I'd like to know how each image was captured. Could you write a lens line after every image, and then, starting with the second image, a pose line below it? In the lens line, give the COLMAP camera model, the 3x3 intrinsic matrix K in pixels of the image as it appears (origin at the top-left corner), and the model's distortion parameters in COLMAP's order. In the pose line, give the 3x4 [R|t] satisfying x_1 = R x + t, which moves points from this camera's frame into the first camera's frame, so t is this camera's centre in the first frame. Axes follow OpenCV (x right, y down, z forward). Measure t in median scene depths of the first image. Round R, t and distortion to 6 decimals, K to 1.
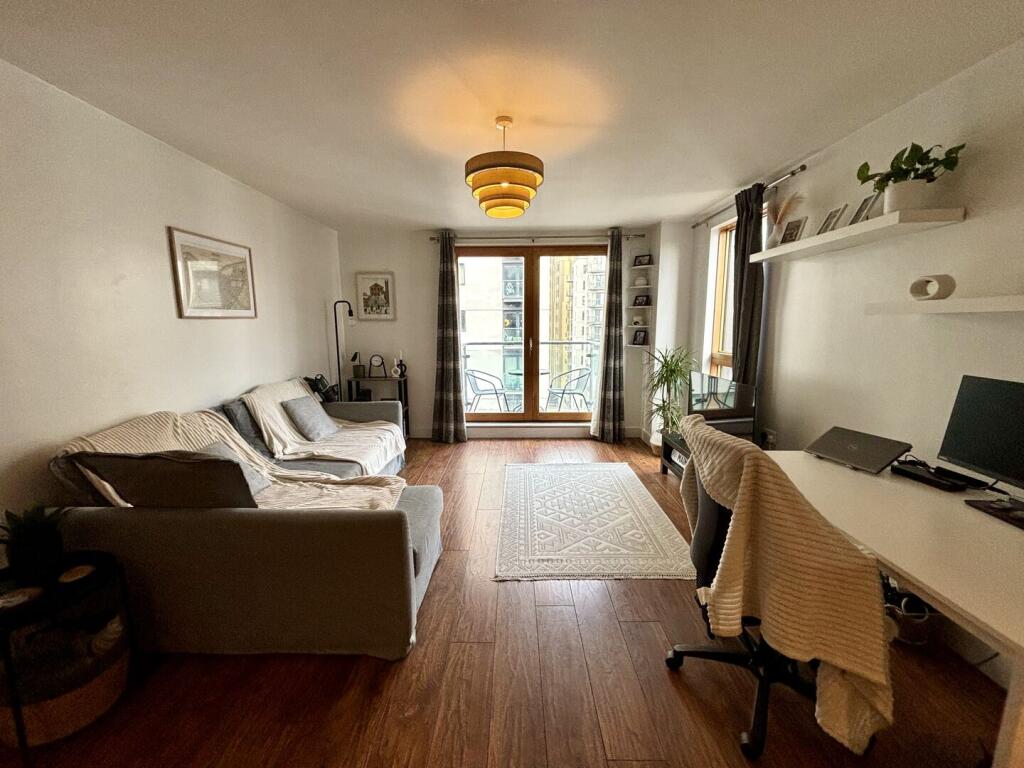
lens RADIAL K [[409.1, 0, 512.0], [0, 409.1, 384.0], [0, 0, 1]] dist [0.006626, -0.000177]
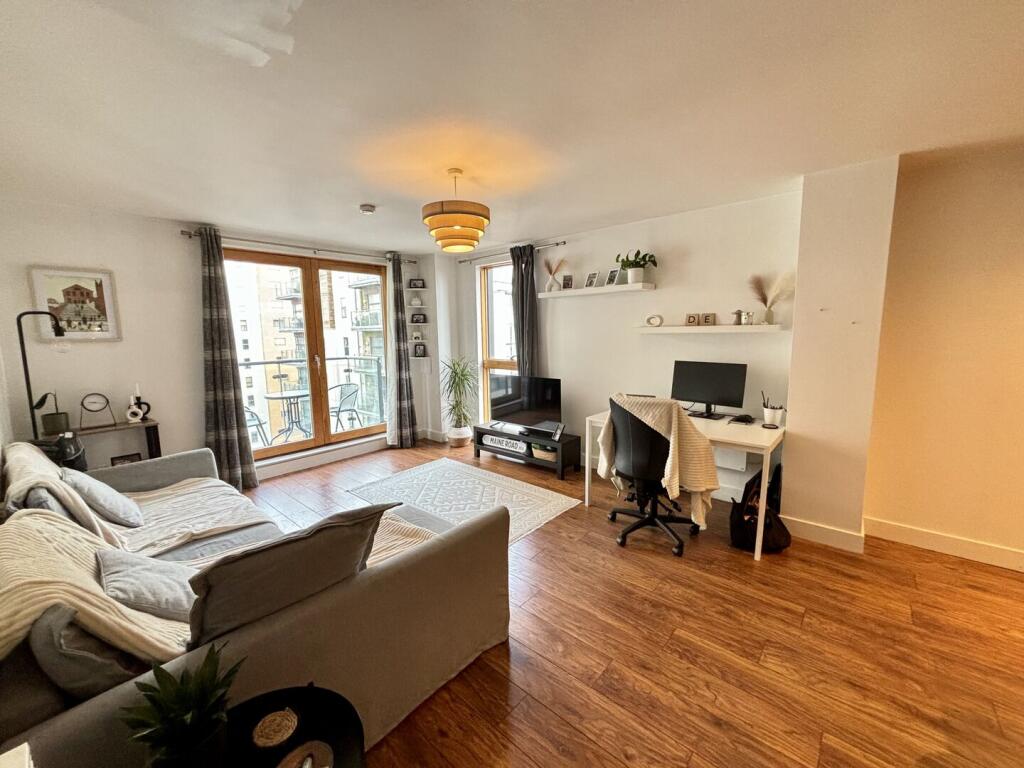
lens RADIAL K [[407.2, 0, 512.0], [0, 407.2, 384.0], [0, 0, 1]] dist [-0.001109, -0.000468]
pose [[0.655050, -0.103192, 0.748505, -0.380072], [0.123692, 0.991911, 0.028501, -0.022123], [-0.745392, 0.073915, 0.662516, 0.066637]]
